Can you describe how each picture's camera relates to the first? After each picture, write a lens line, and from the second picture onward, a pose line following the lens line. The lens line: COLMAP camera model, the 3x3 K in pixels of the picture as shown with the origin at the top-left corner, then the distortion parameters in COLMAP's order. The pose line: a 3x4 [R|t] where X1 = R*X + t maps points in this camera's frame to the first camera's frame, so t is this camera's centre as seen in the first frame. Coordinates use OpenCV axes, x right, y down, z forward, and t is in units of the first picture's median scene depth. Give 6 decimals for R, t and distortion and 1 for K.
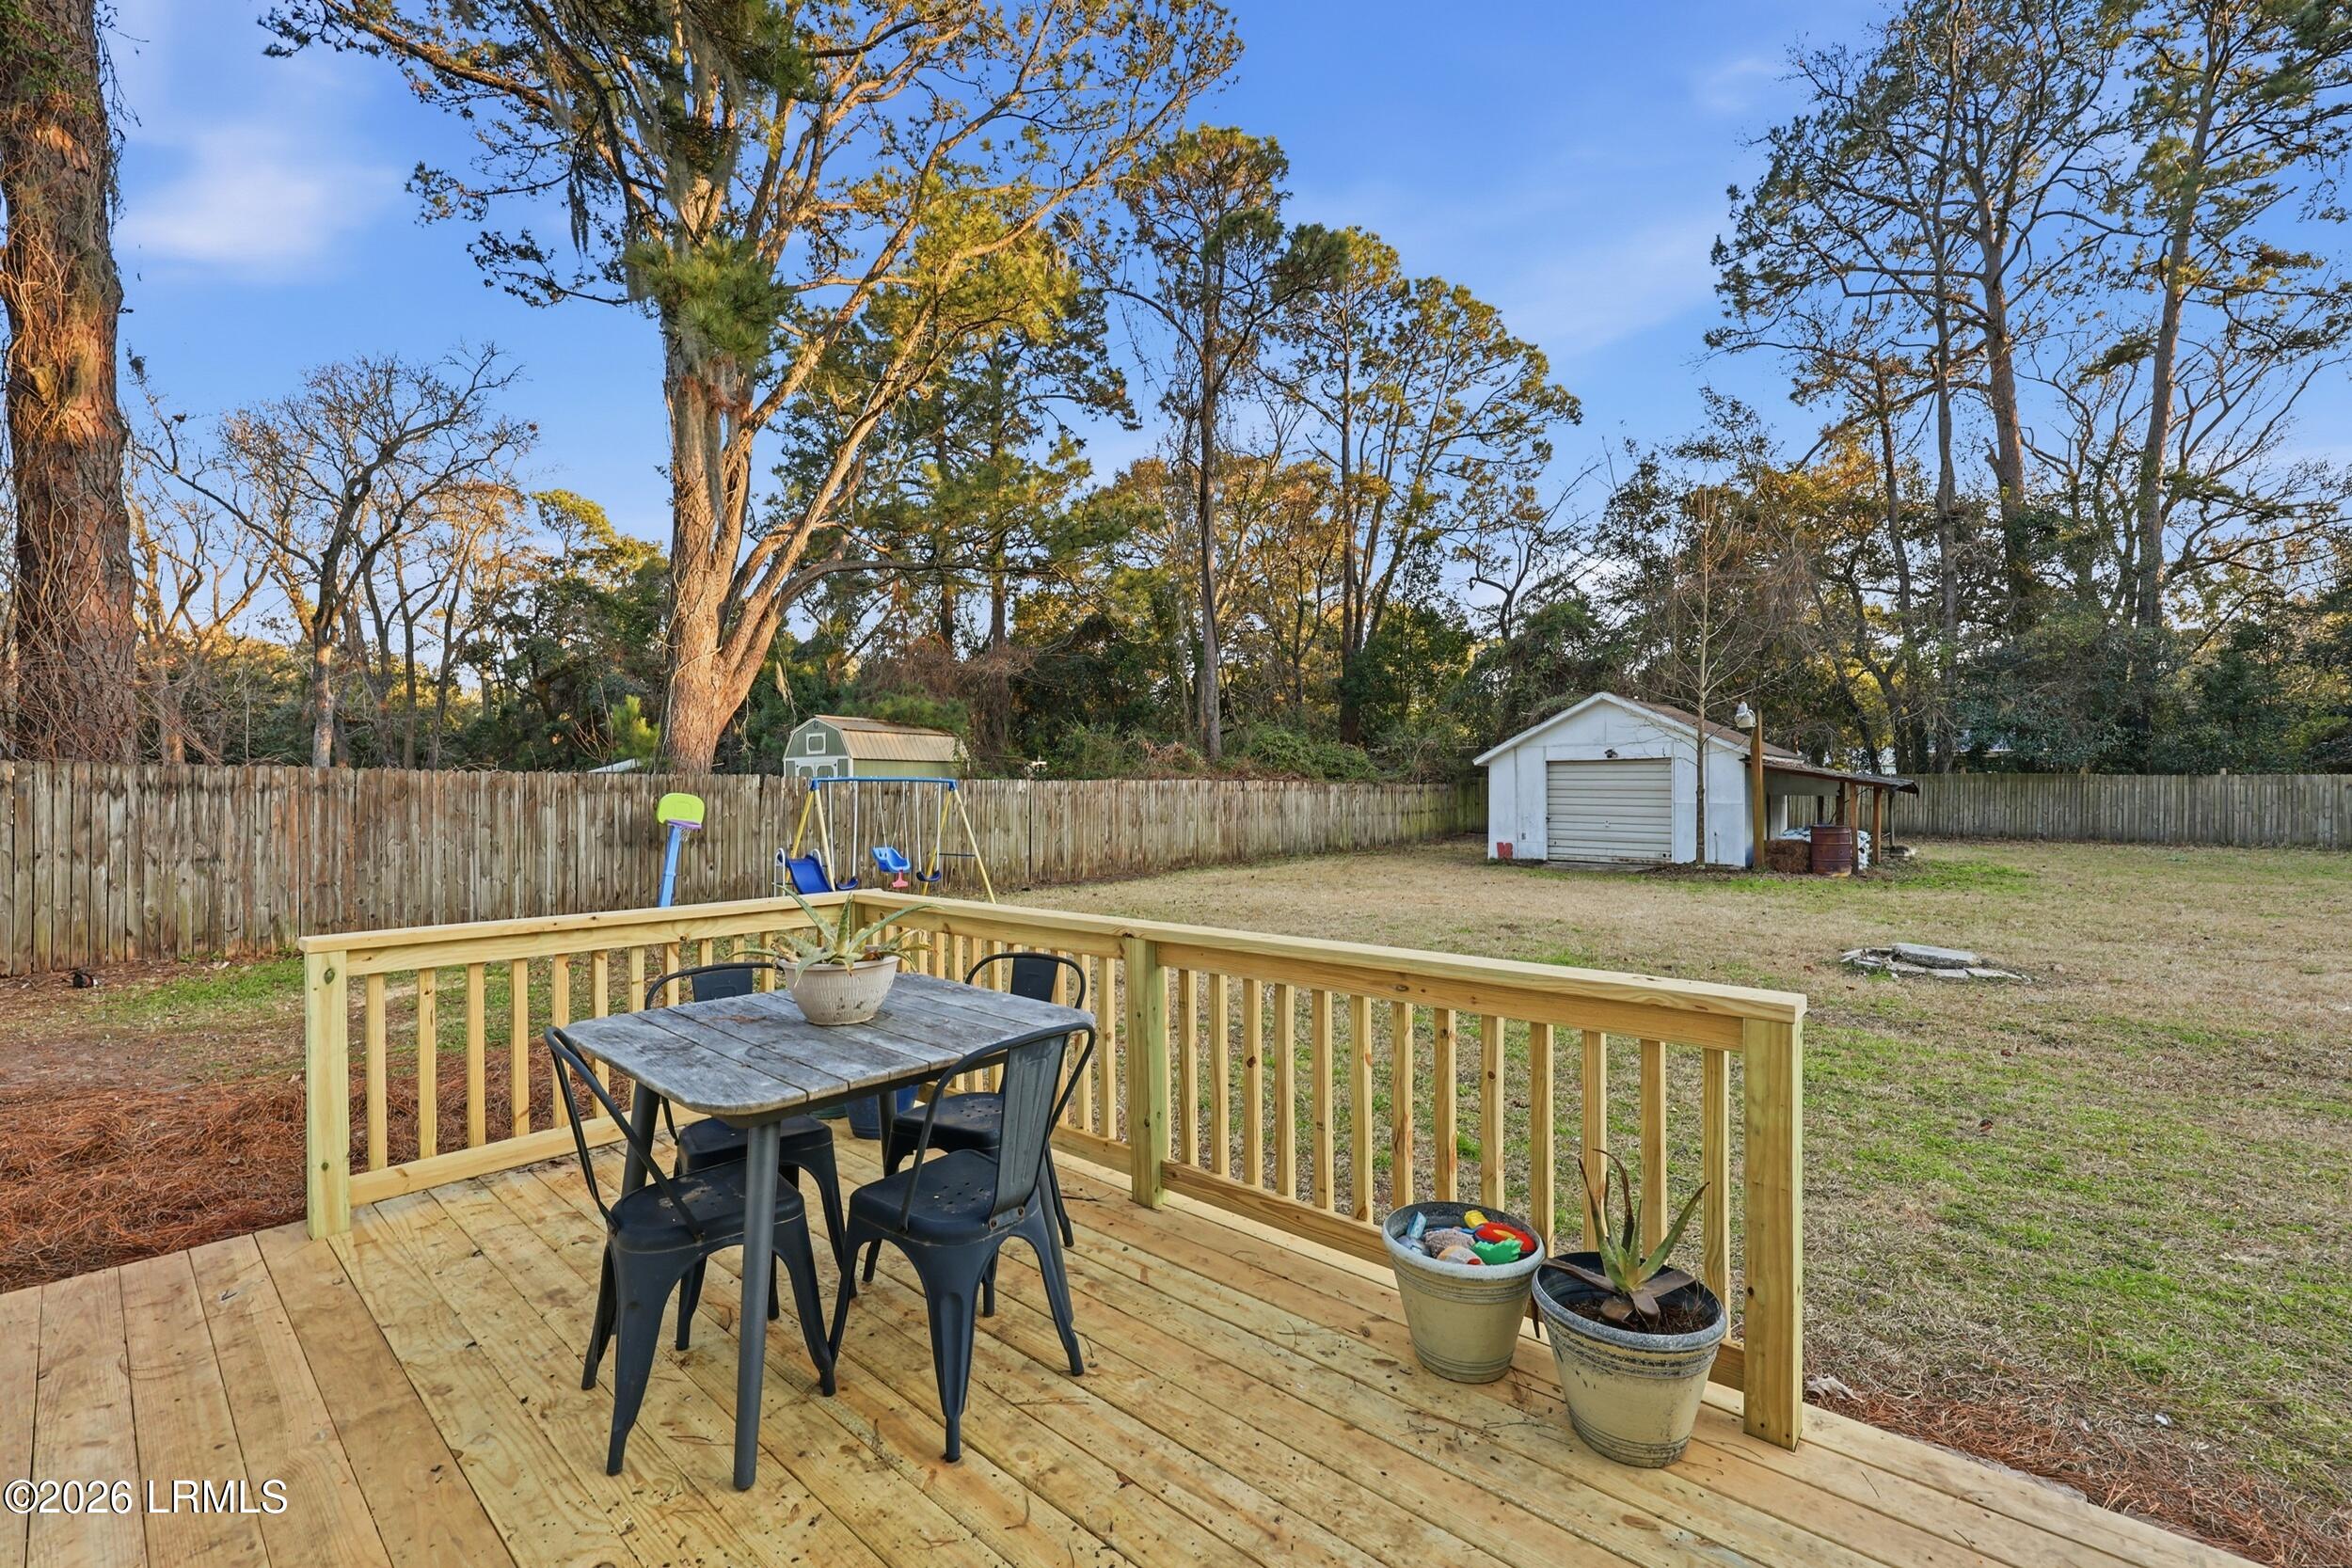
lens RADIAL K [[961.2, 0, 1173.6], [0, 961.2, 798.2], [0, 0, 1]] dist [0.003472, -0.000010]
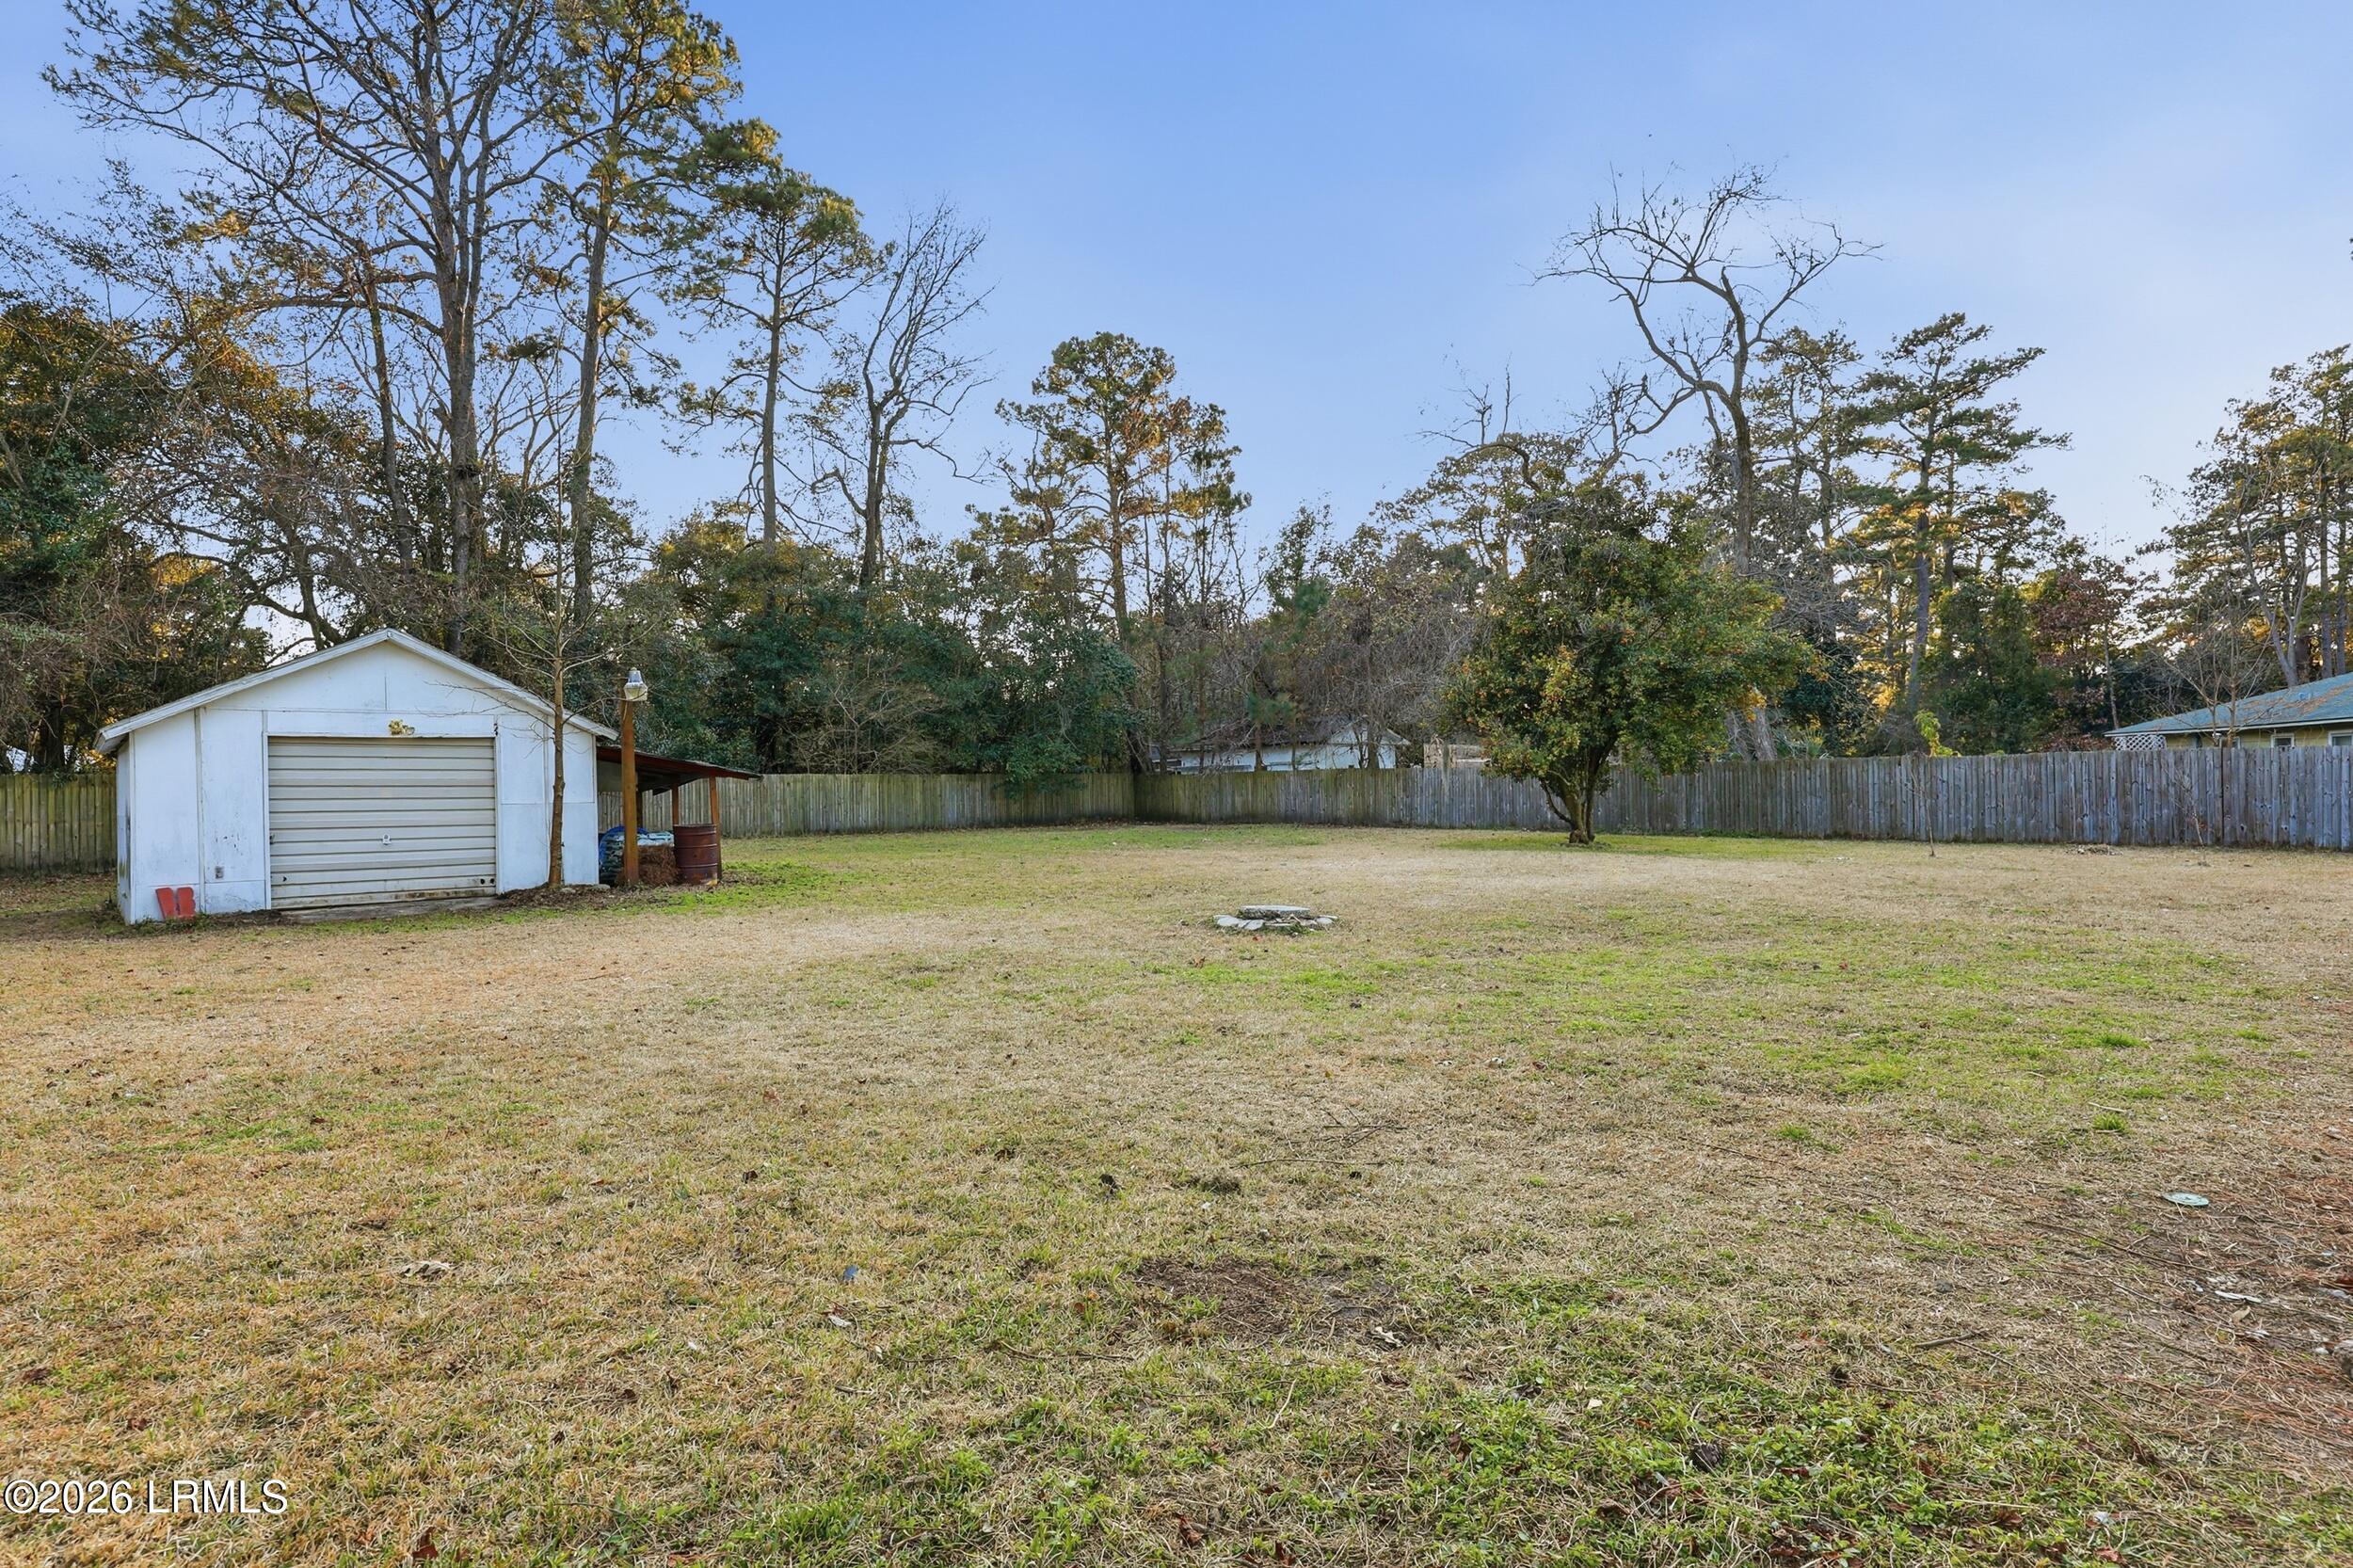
lens RADIAL K [[1191.2, 0, 1170.1], [0, 1191.2, 781.9], [0, 0, 1]] dist [-0.002040, -0.000213]
pose [[0.113638, 0.002201, 0.993520, -0.224739], [0.023343, 0.999716, -0.004884, 0.003621], [-0.993248, 0.023747, 0.113554, 0.342322]]
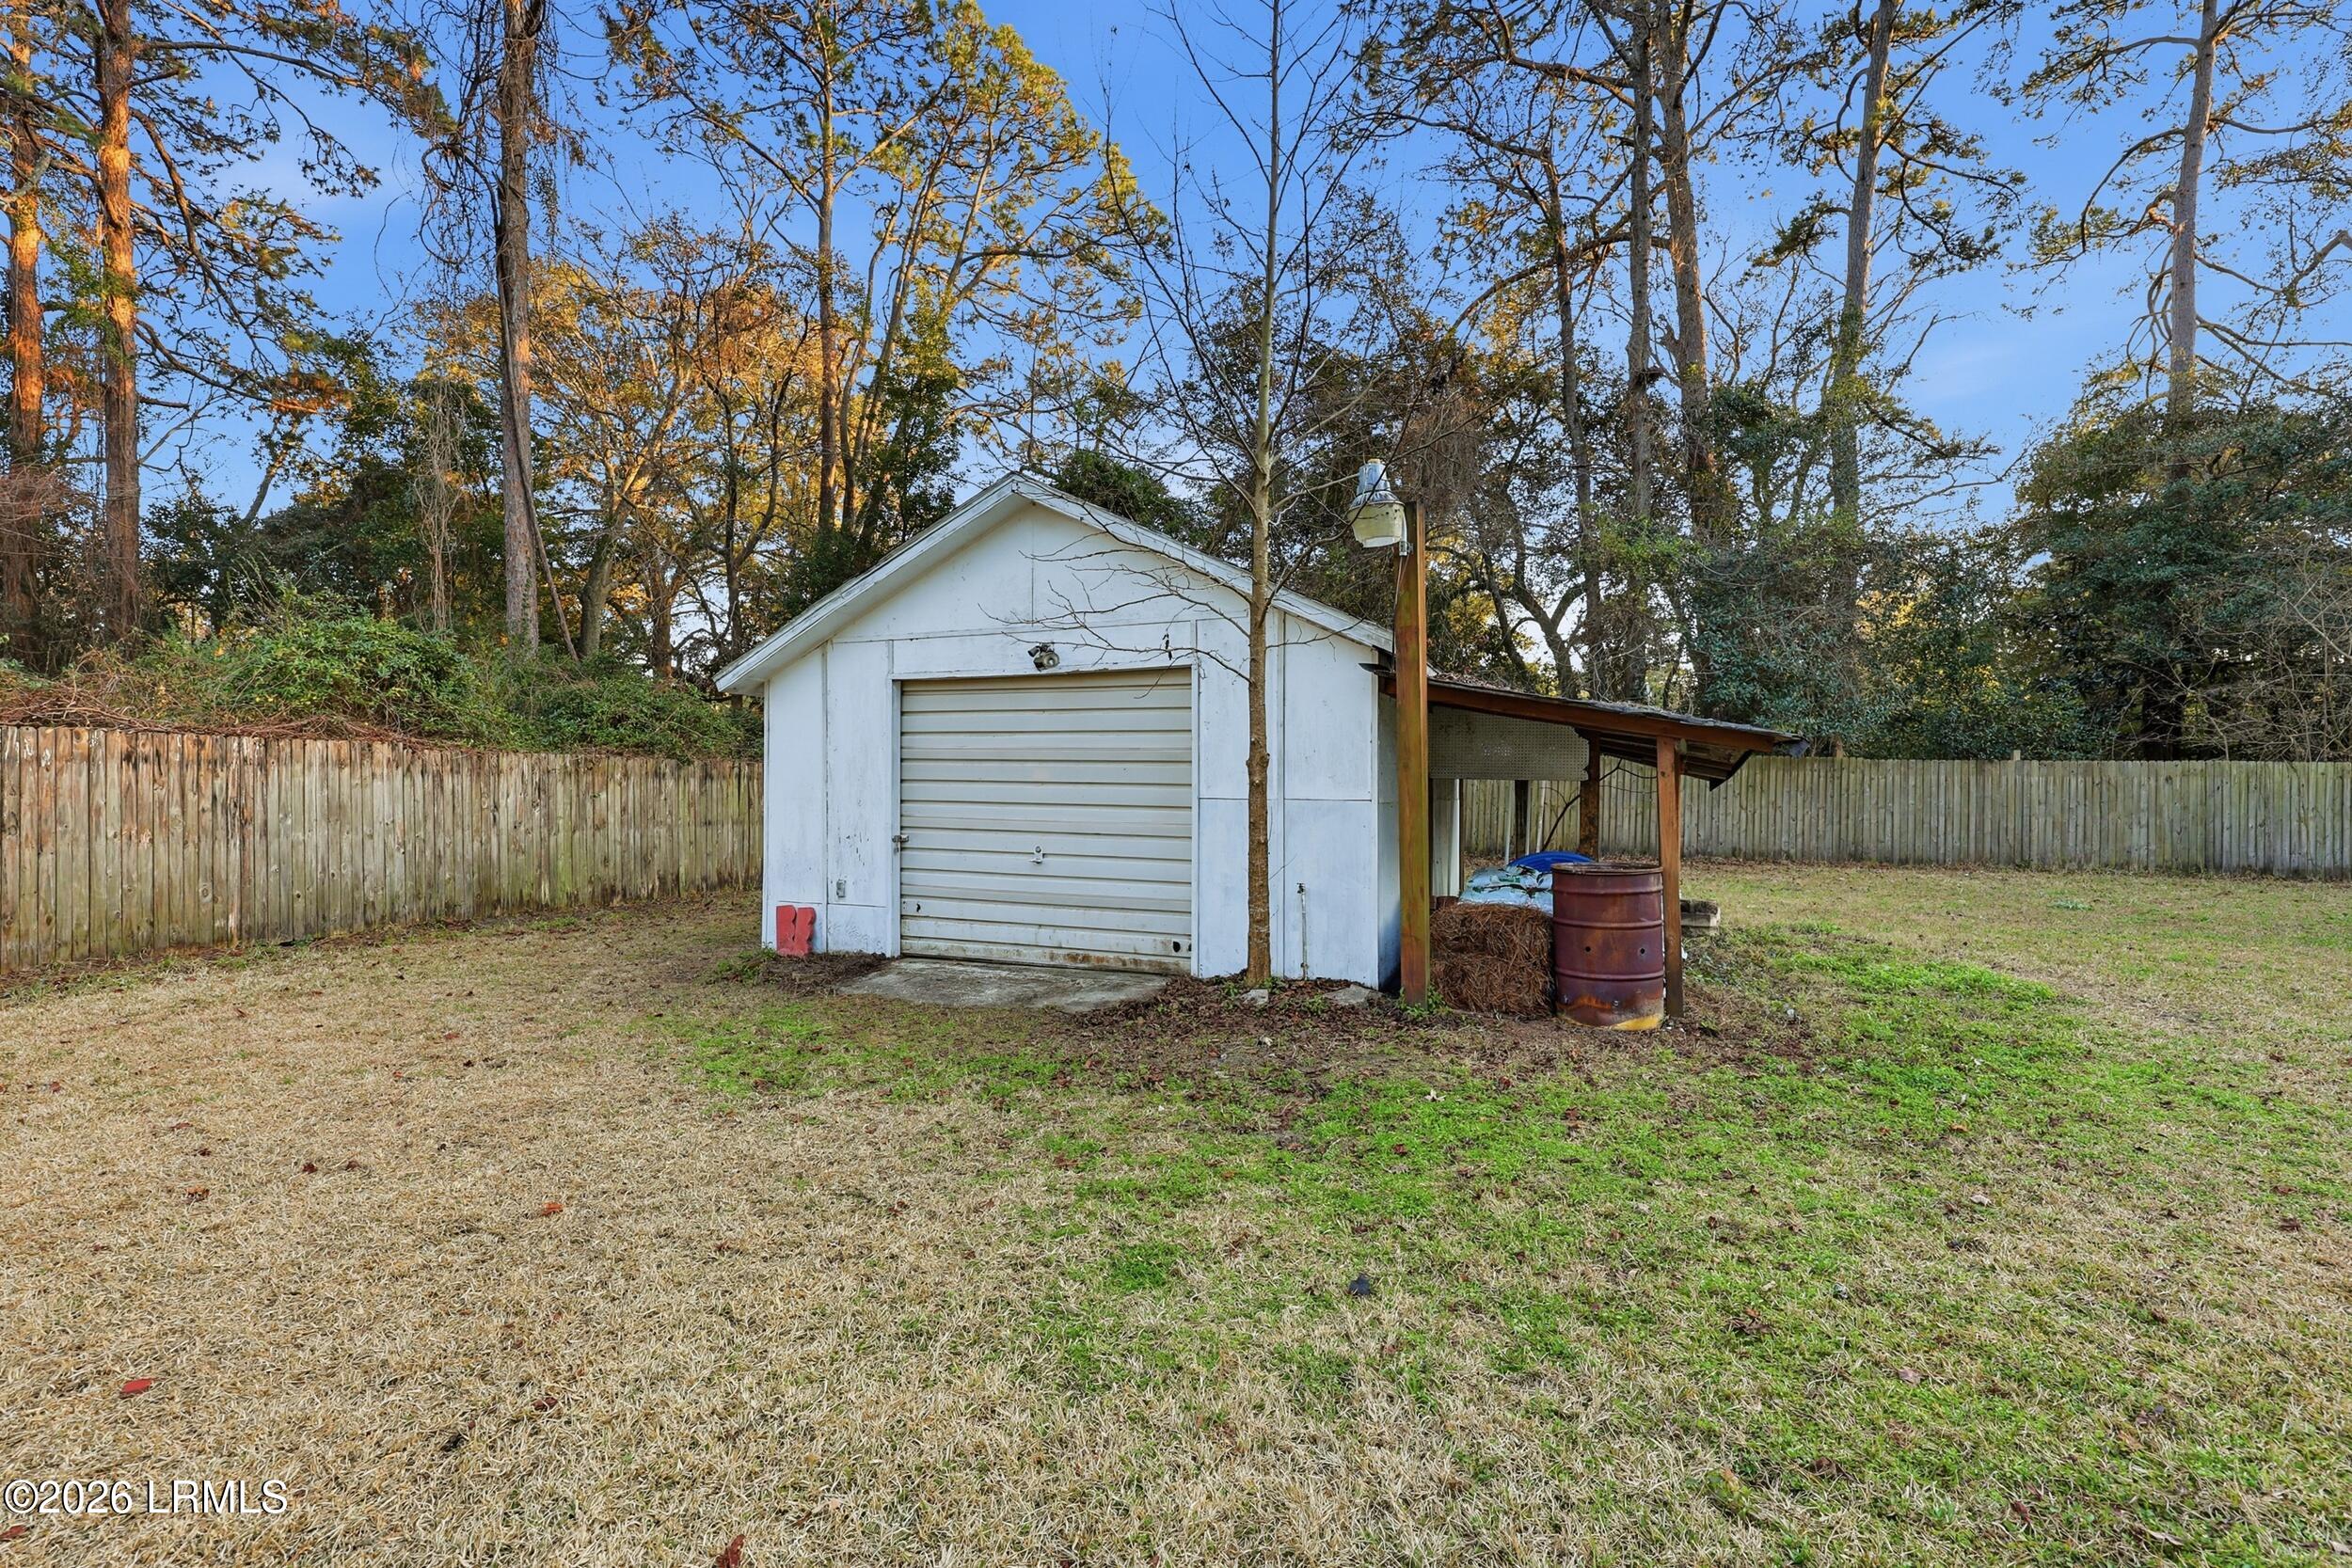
lens RADIAL K [[1086.0, 0, 1168.1], [0, 1086.0, 793.5], [0, 0, 1]] dist [0.003538, -0.000257]
pose [[0.941534, 0.005958, 0.336864, 0.306556], [-0.003941, 0.999970, -0.006672, 0.005200], [-0.336894, 0.004954, 0.941530, 0.515669]]
